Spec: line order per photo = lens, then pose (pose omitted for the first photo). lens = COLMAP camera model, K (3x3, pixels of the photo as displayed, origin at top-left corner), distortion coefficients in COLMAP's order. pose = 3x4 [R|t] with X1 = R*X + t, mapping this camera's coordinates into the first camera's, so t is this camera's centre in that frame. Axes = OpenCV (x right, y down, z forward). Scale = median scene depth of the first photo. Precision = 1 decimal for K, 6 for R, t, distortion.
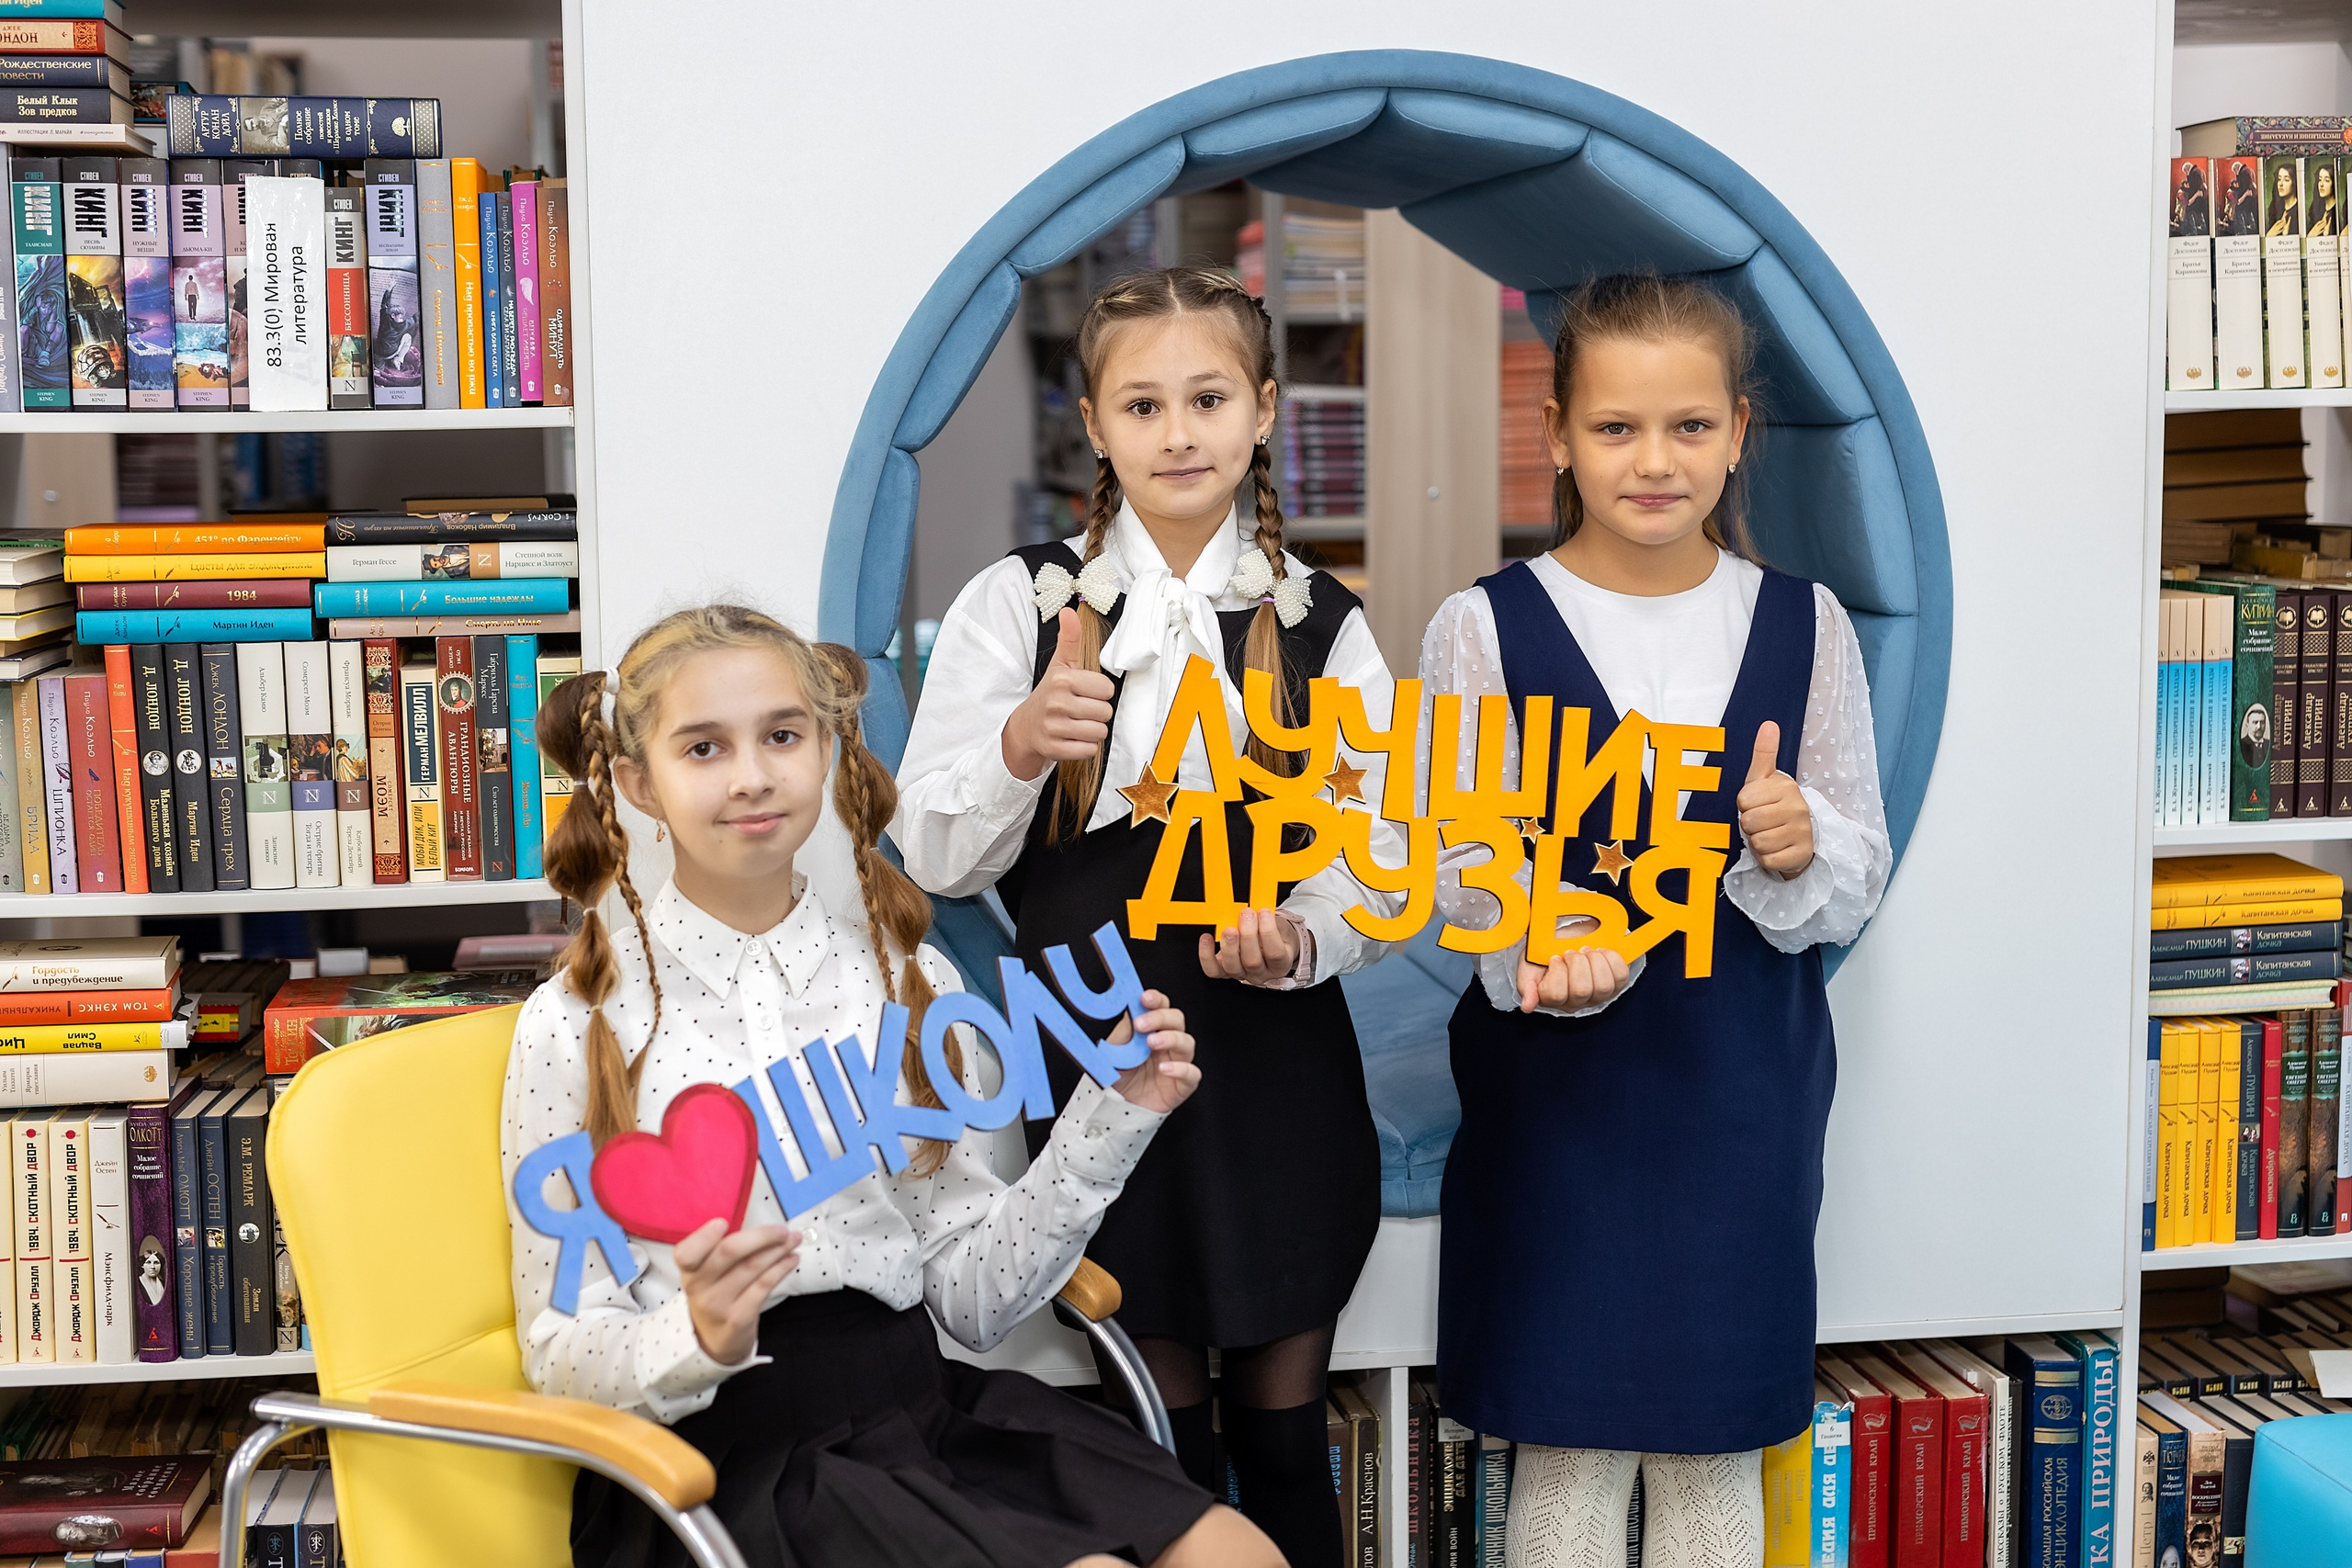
lens RADIAL K [[3368.2, 0, 1210.2], [0, 3368.2, 792.3], [0, 0, 1]] dist [-0.007369, 0.000000]
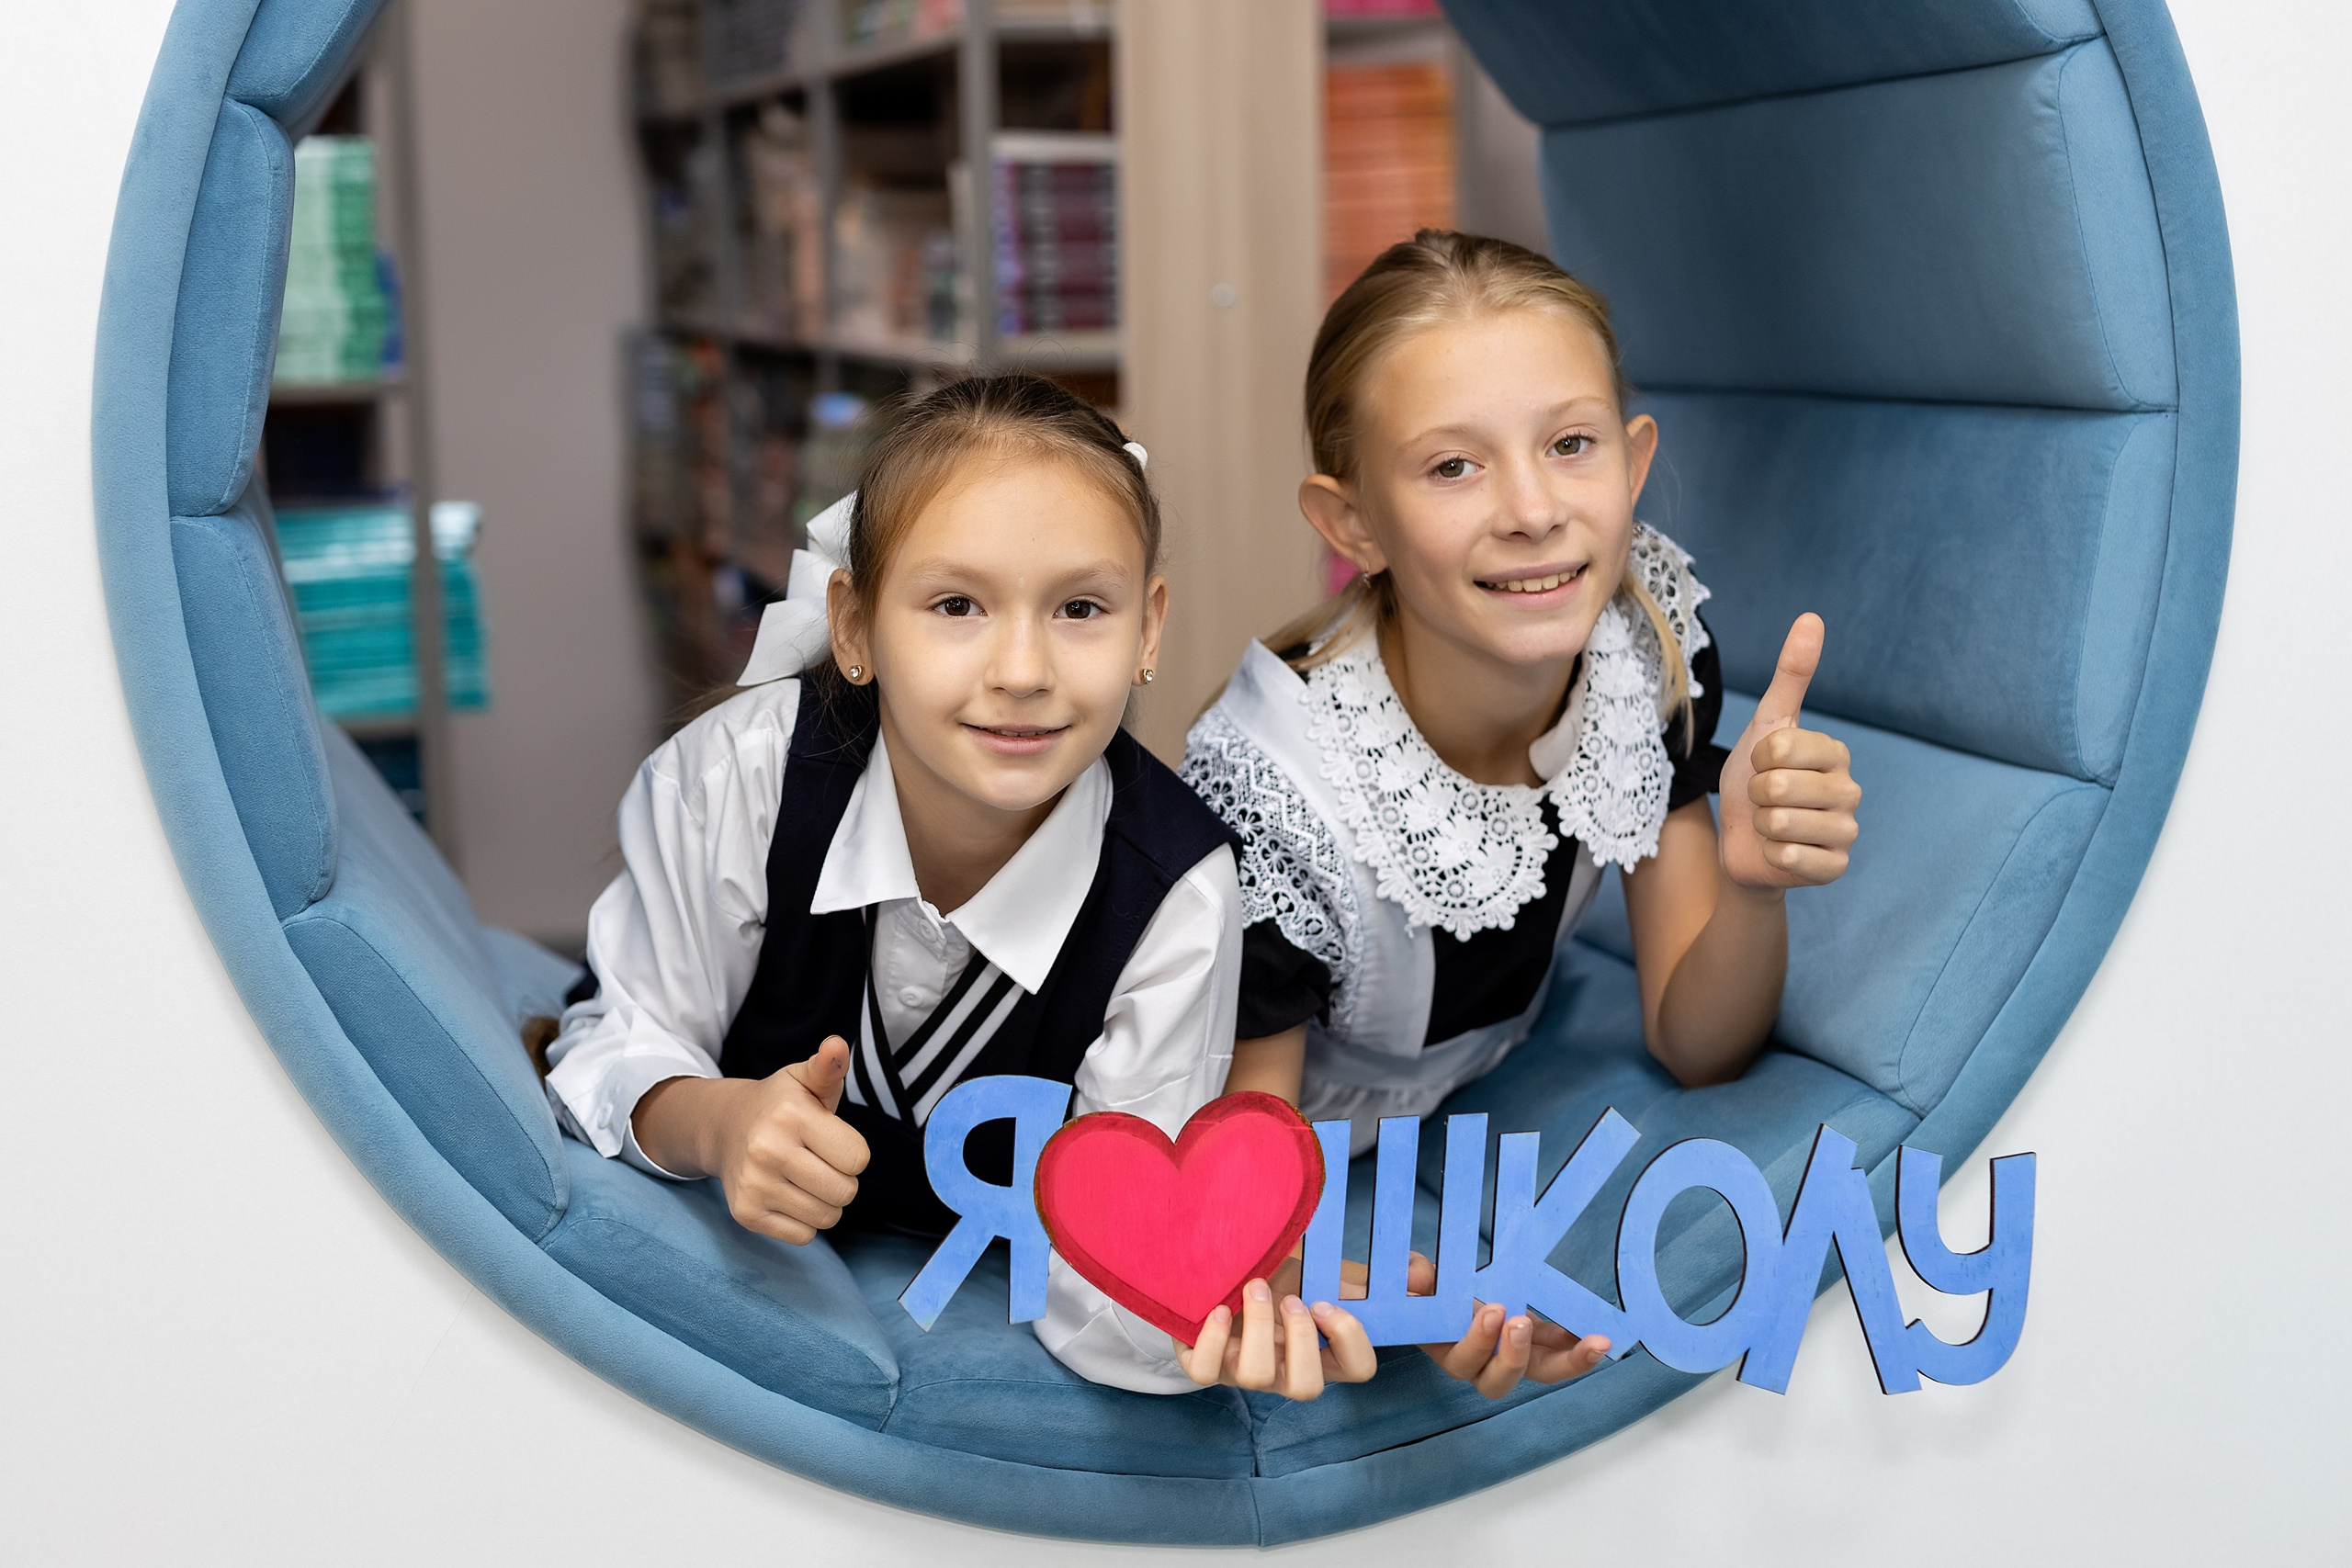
lens RADIAL K [[4062.9, 0, 1119.7], [0, 4062.9, 835.3], [0, 0, 1]] dist [0.038932, 0.000000]
pose [[0.998500, -0.021019, 0.050550, 0.006651], [0.020142, 0.999639, 0.017807, 0.000650], [-0.050906, -0.016762, 0.998563, 0.371469]]
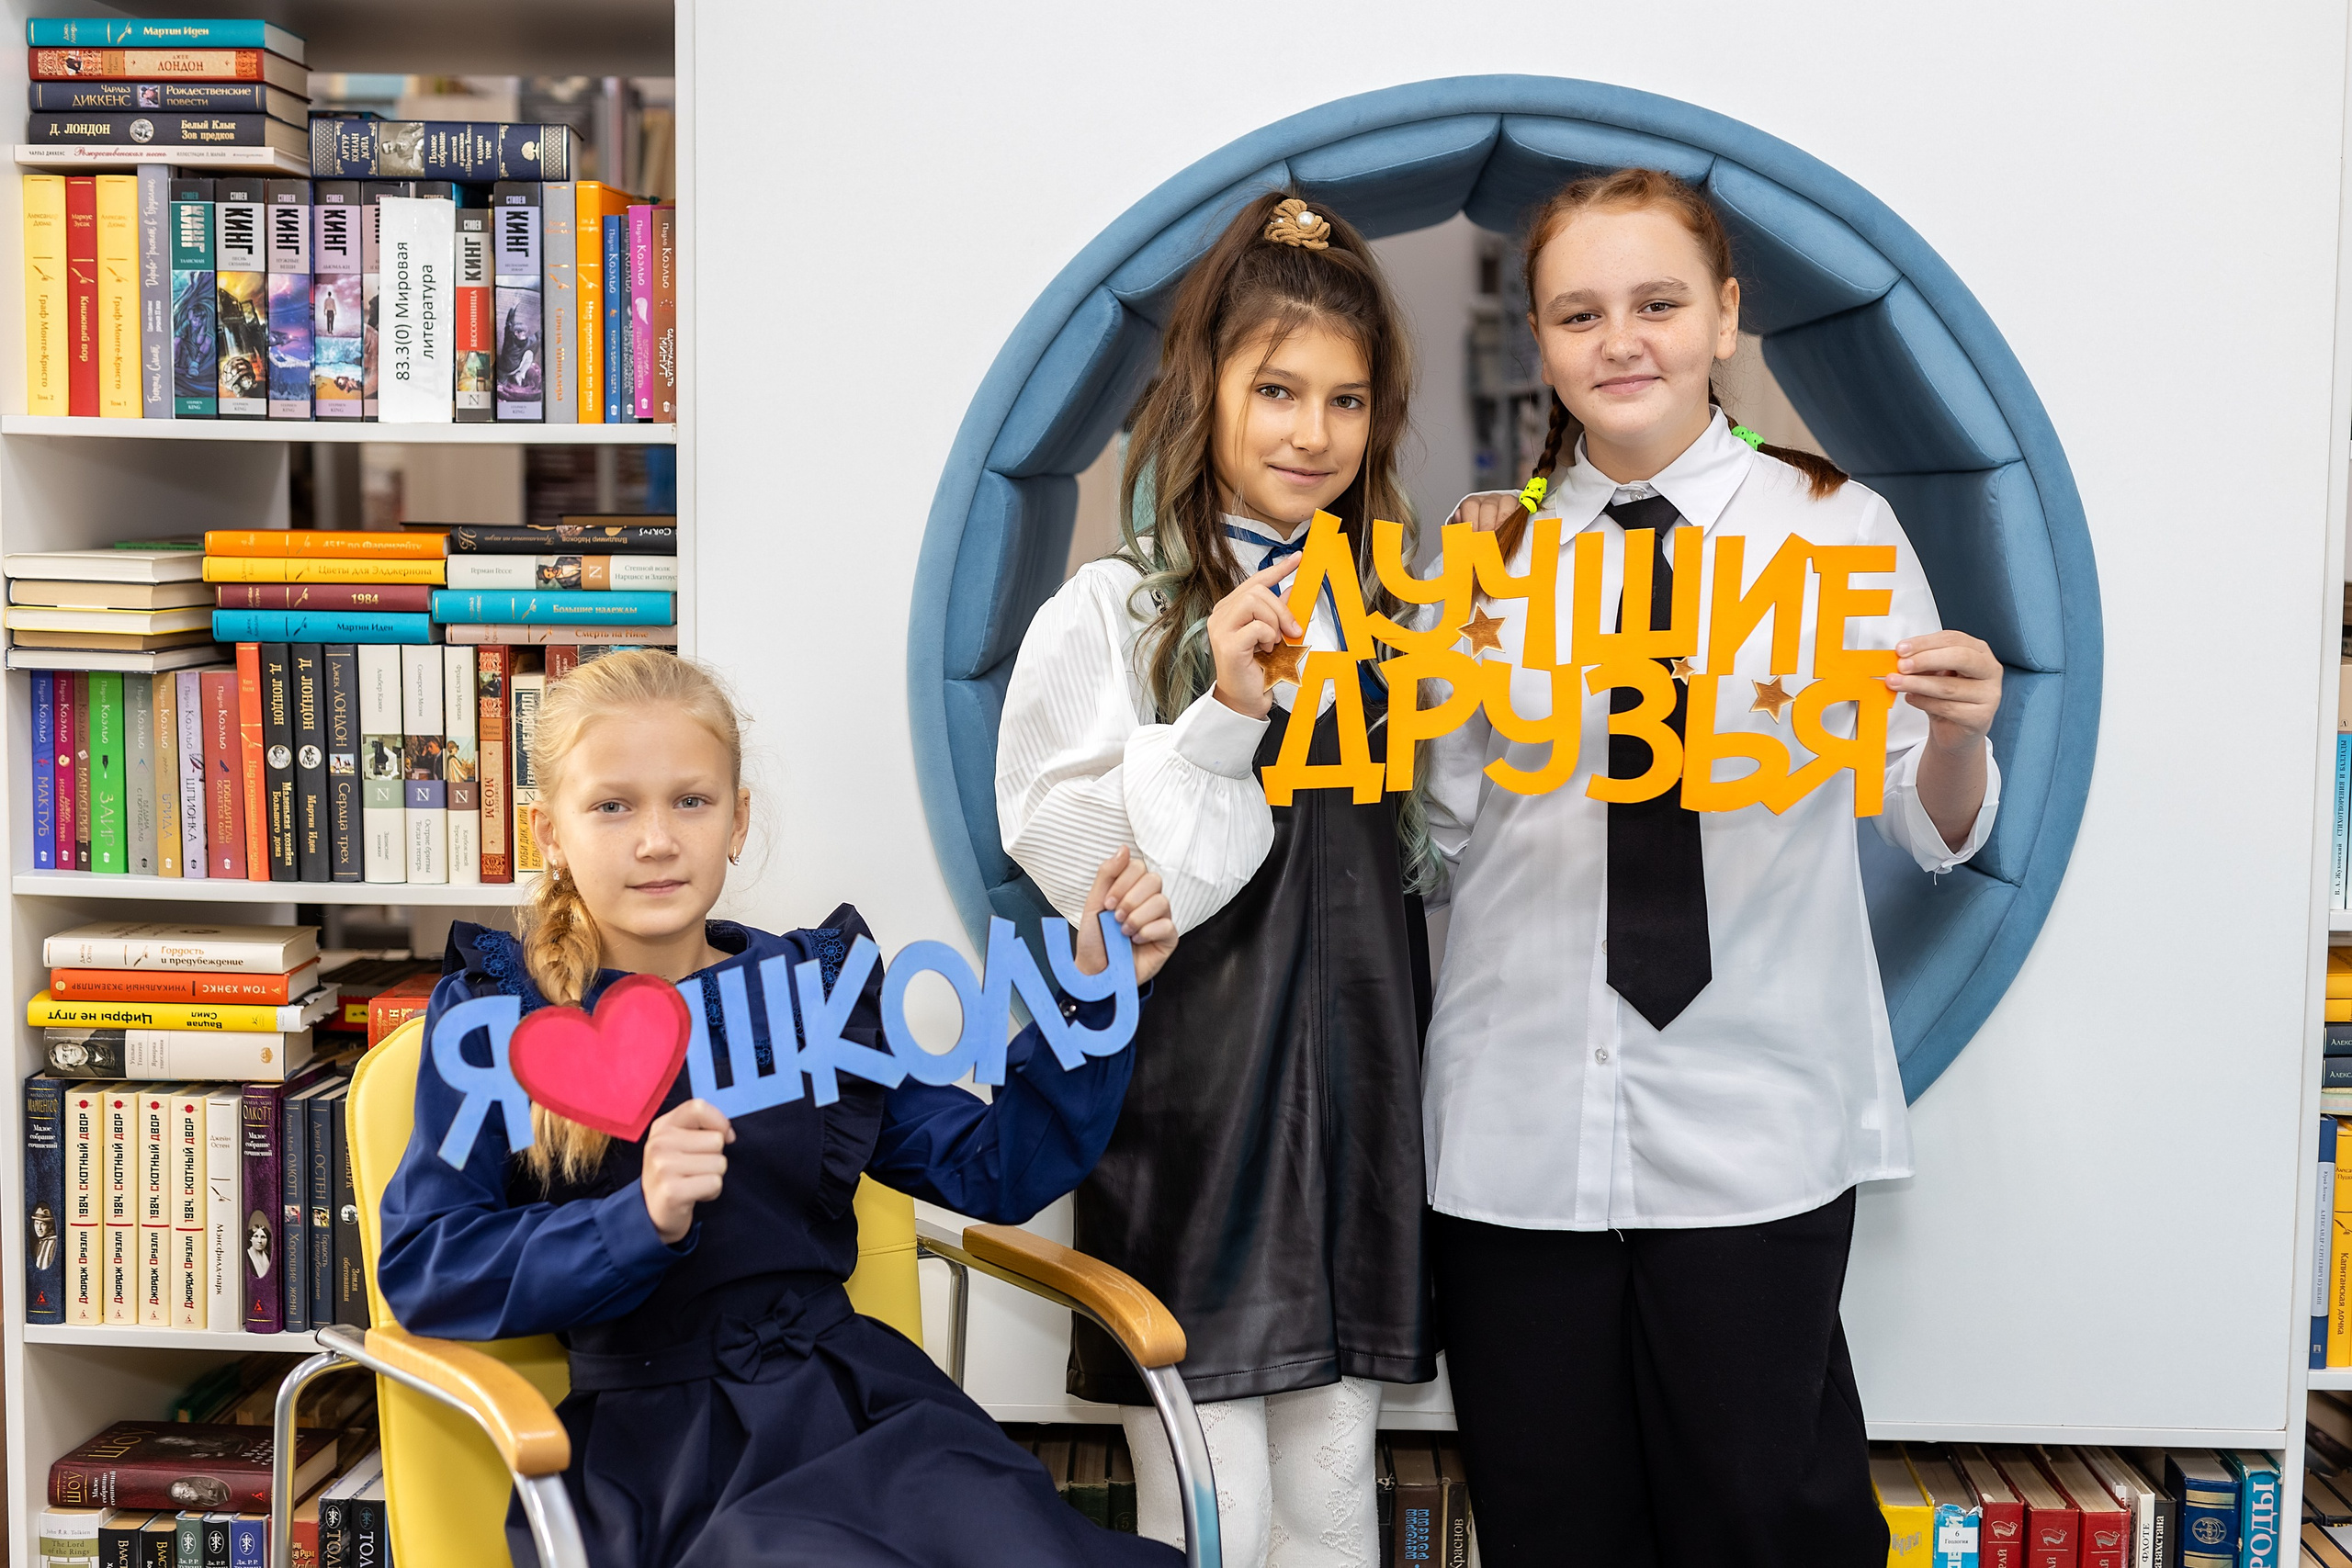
lens RADIAL K [[3368.2, 0, 1186.1], [0, 3368.2, 786.1], [0, 0, 1]] dist [-0.007369, 0.000000]
pose [[0.979744, 0.037880, -0.196638, 0.163460], [-0.042912, 0.998850, -0.021387, 0.010305], [0.195602, 0.029392, 0.980243, 0.030869]]
